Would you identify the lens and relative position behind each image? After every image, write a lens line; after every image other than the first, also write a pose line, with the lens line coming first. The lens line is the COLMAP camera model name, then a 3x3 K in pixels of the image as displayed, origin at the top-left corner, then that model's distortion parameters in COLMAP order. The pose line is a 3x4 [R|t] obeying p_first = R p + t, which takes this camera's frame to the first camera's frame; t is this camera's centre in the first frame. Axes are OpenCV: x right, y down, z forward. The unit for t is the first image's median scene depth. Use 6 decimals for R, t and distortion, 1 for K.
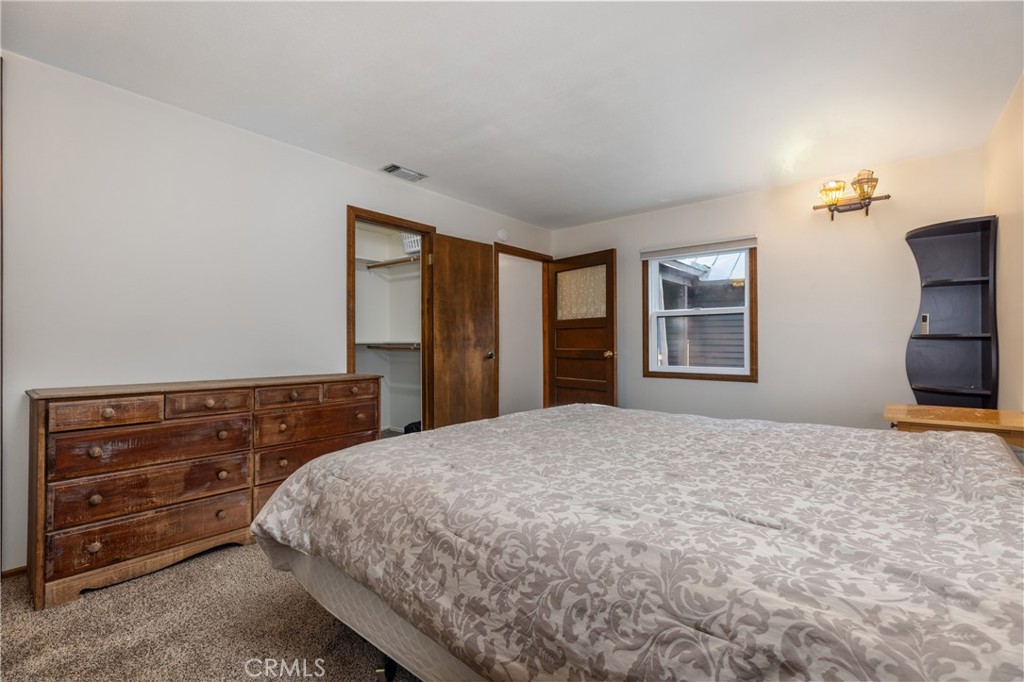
lens RADIAL K [[455.9, 0, 512.0], [0, 455.9, 341.0], [0, 0, 1]] dist [0.001585, 0.000072]
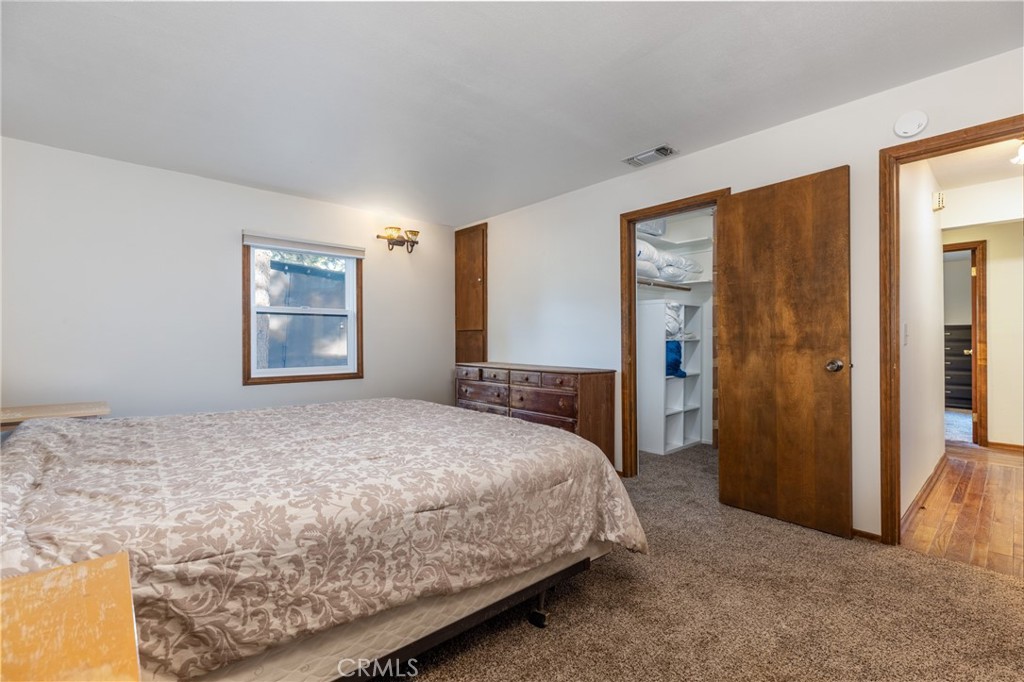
lens RADIAL K [[455.9, 0, 512.0], [0, 455.9, 341.0], [0, 0, 1]] dist [0.001585, 0.000072]
pose [[-0.142828, -0.001195, -0.989747, 0.594389], [0.001855, 0.999997, -0.001475, 0.002172], [0.989746, -0.002046, -0.142825, 0.718719]]
